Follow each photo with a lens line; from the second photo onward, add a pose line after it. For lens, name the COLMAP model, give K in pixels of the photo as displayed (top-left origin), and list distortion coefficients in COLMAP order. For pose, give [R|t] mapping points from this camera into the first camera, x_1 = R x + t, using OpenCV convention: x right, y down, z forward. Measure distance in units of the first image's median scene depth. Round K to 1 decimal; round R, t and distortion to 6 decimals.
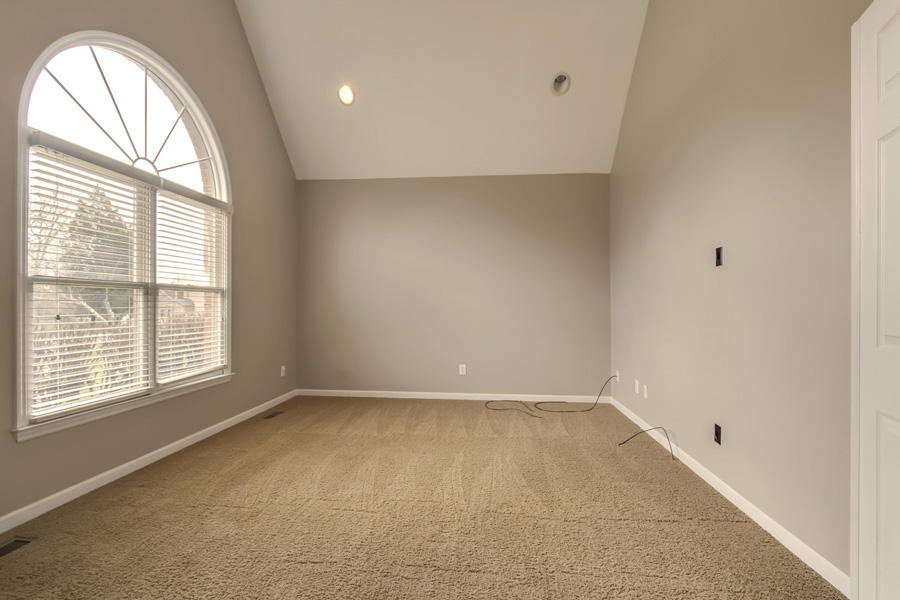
lens RADIAL K [[415.6, 0, 456.2], [0, 415.6, 300.0], [0, 0, 1]] dist [-0.020211, 0.005967]
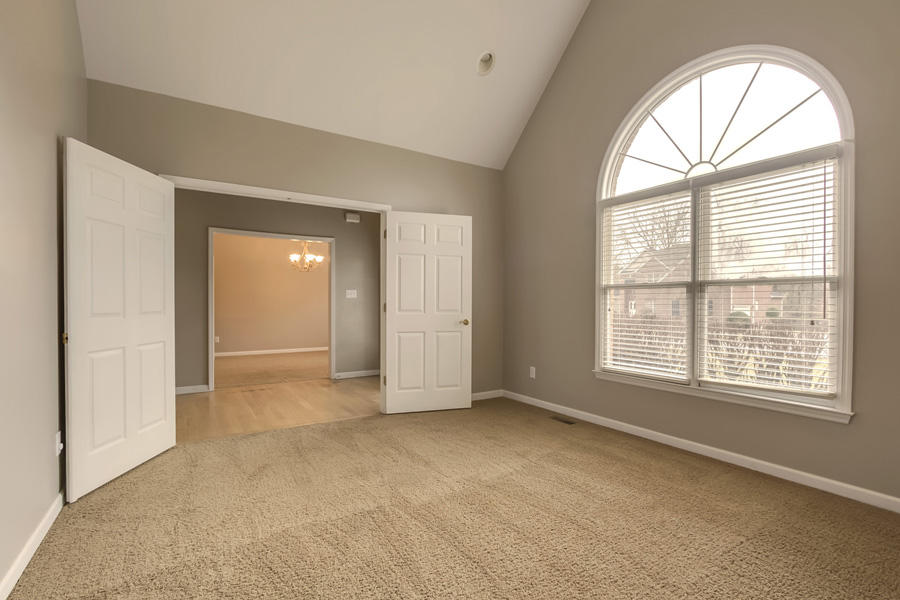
lens RADIAL K [[415.6, 0, 440.8], [0, 415.6, 308.8], [0, 0, 1]] dist [-0.020211, 0.005967]
pose [[-0.780951, 0.001589, -0.624590, 0.422271], [0.000710, 0.999998, 0.001656, 0.027505], [0.624592, 0.000850, -0.780951, 1.414124]]
